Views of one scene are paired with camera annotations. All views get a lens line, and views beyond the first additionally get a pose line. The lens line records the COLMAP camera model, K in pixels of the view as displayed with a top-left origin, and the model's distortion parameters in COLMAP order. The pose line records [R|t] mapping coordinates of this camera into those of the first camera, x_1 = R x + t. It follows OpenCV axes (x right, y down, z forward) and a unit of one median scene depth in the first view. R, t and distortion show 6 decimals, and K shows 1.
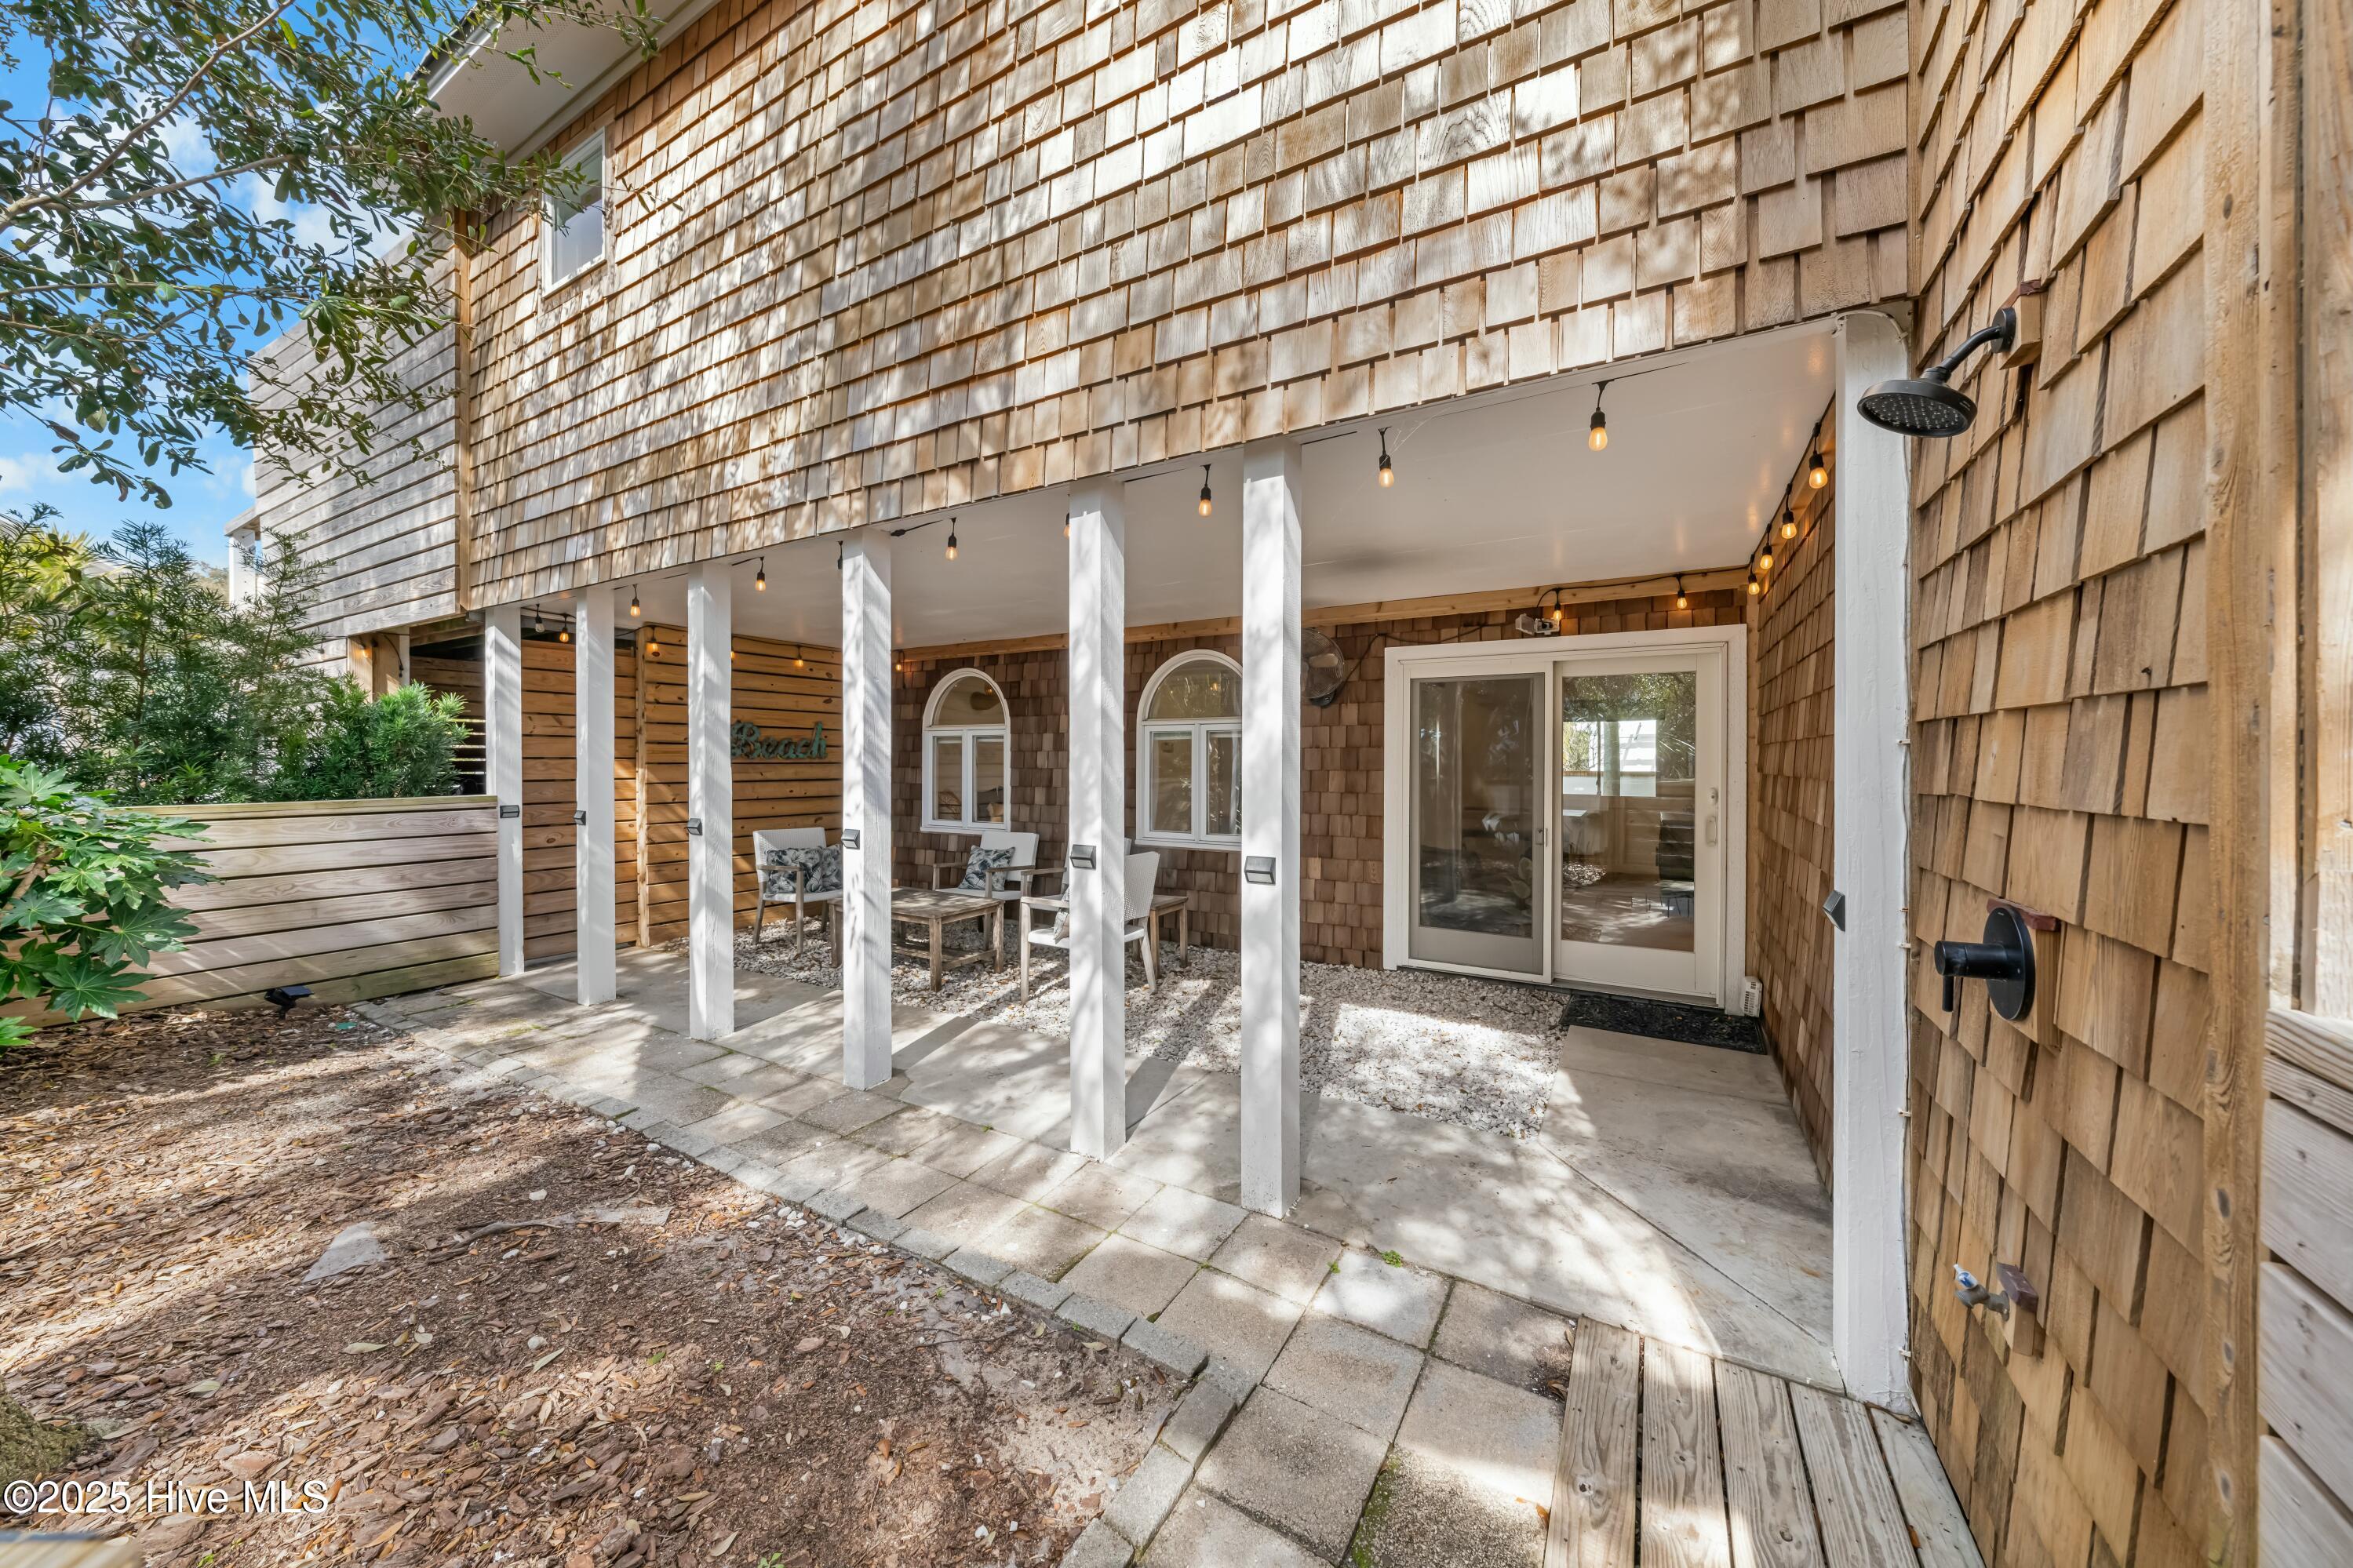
lens RADIAL K [[805.7, 0, 1181.2], [0, 805.7, 782.5], [0, 0, 1]] dist [-0.000884, 0.000179]
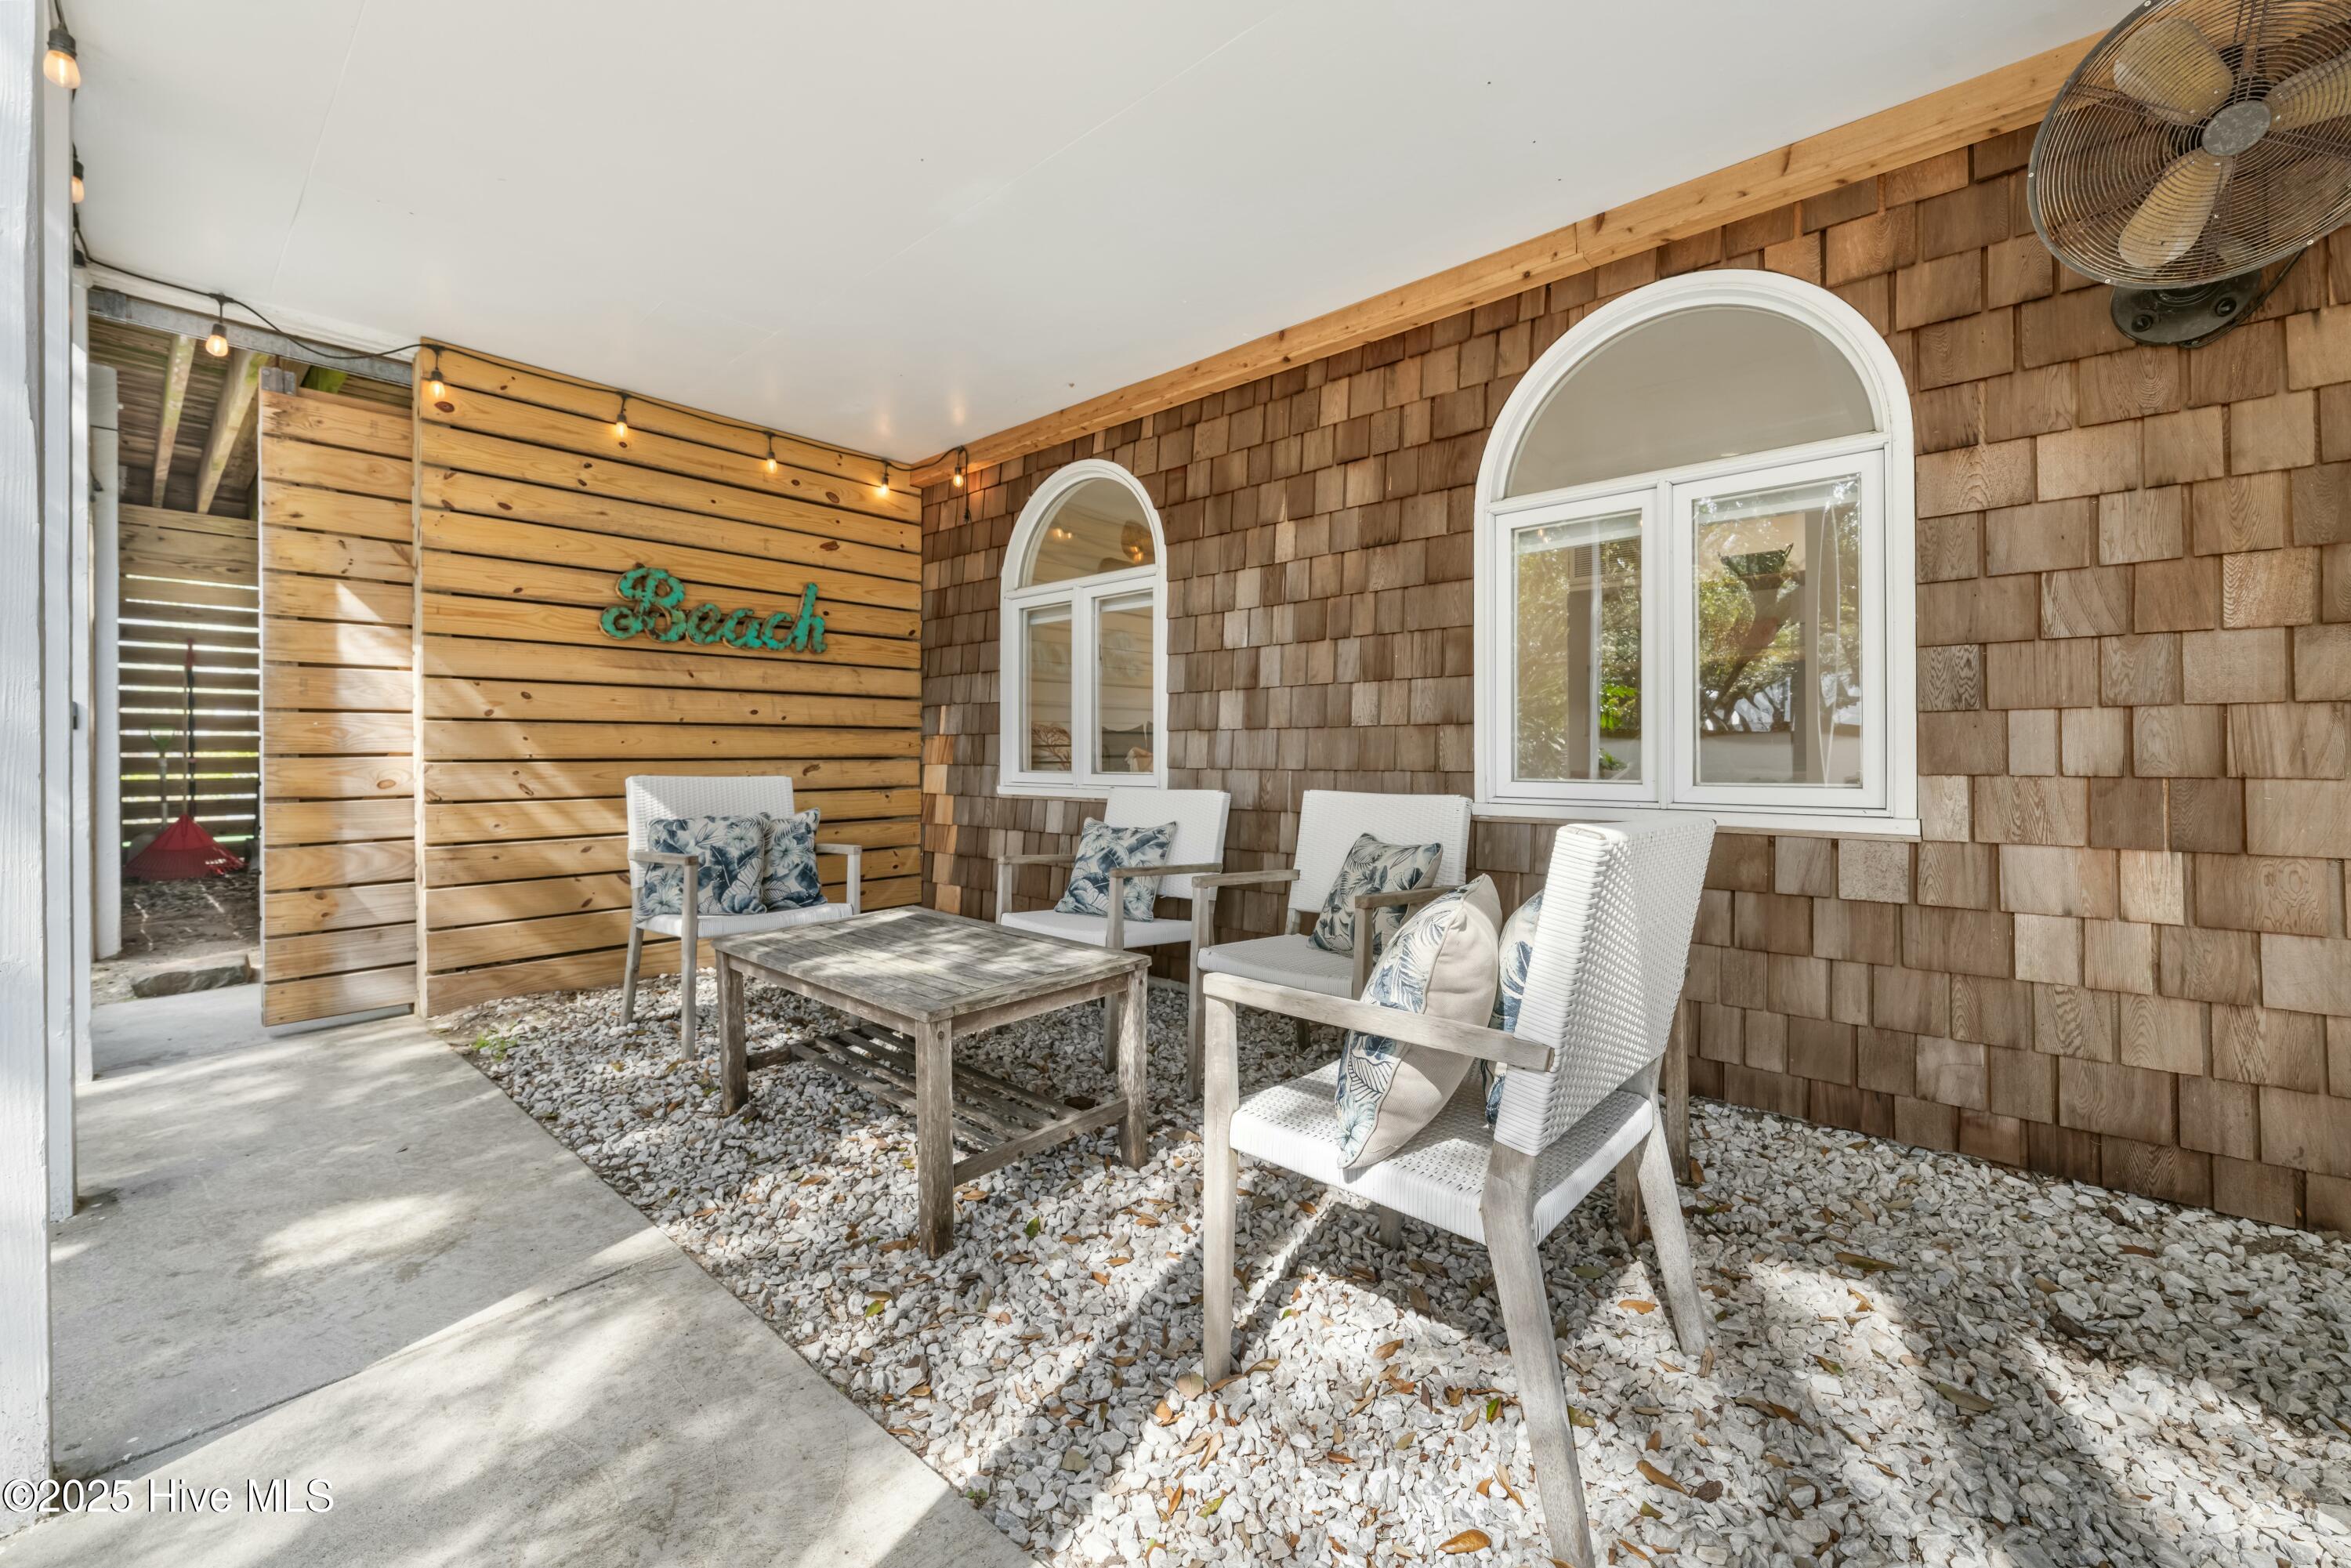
lens RADIAL K [[936.7, 0, 1180.9], [0, 936.7, 760.5], [0, 0, 1]] dist [-0.011119, -0.000066]
pose [[0.981523, -0.002861, -0.191323, -0.105602], [0.000347, 0.999913, -0.013171, 0.053268], [0.191344, 0.012862, 0.981439, 0.493570]]
